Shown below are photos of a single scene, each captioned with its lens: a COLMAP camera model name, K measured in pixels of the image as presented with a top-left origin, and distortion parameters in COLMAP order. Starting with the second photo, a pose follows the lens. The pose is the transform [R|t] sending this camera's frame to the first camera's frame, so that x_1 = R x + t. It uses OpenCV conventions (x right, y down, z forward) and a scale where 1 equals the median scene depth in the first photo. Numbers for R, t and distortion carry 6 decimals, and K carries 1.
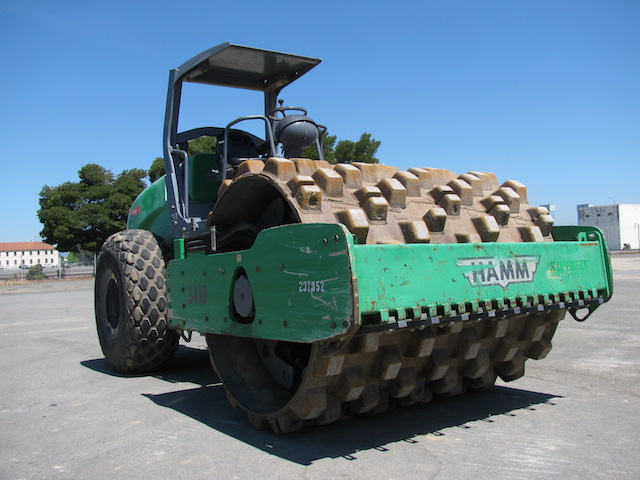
lens RADIAL K [[659.0, 0, 320.2], [0, 659.0, 242.6], [0, 0, 1]] dist [-0.144509, 0.000000]
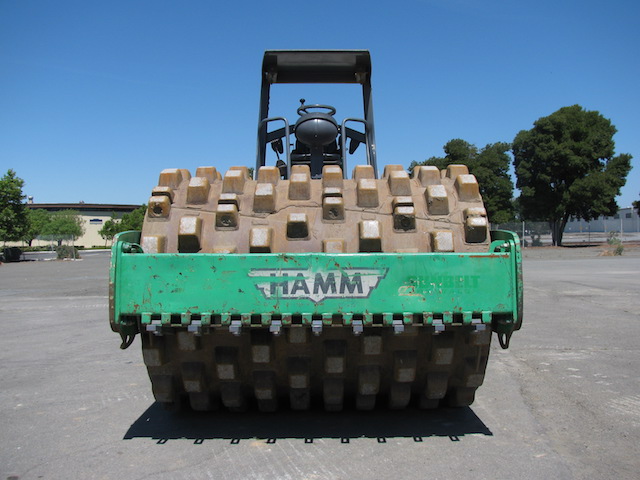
lens RADIAL K [[659.0, 0, 319.8], [0, 659.0, 237.0], [0, 0, 1]] dist [-0.144509, 0.000000]
pose [[0.829885, 0.029107, -0.557175, 0.794361], [-0.009320, 0.999222, 0.038317, -0.058781], [0.557857, -0.026606, 0.829511, 0.221533]]
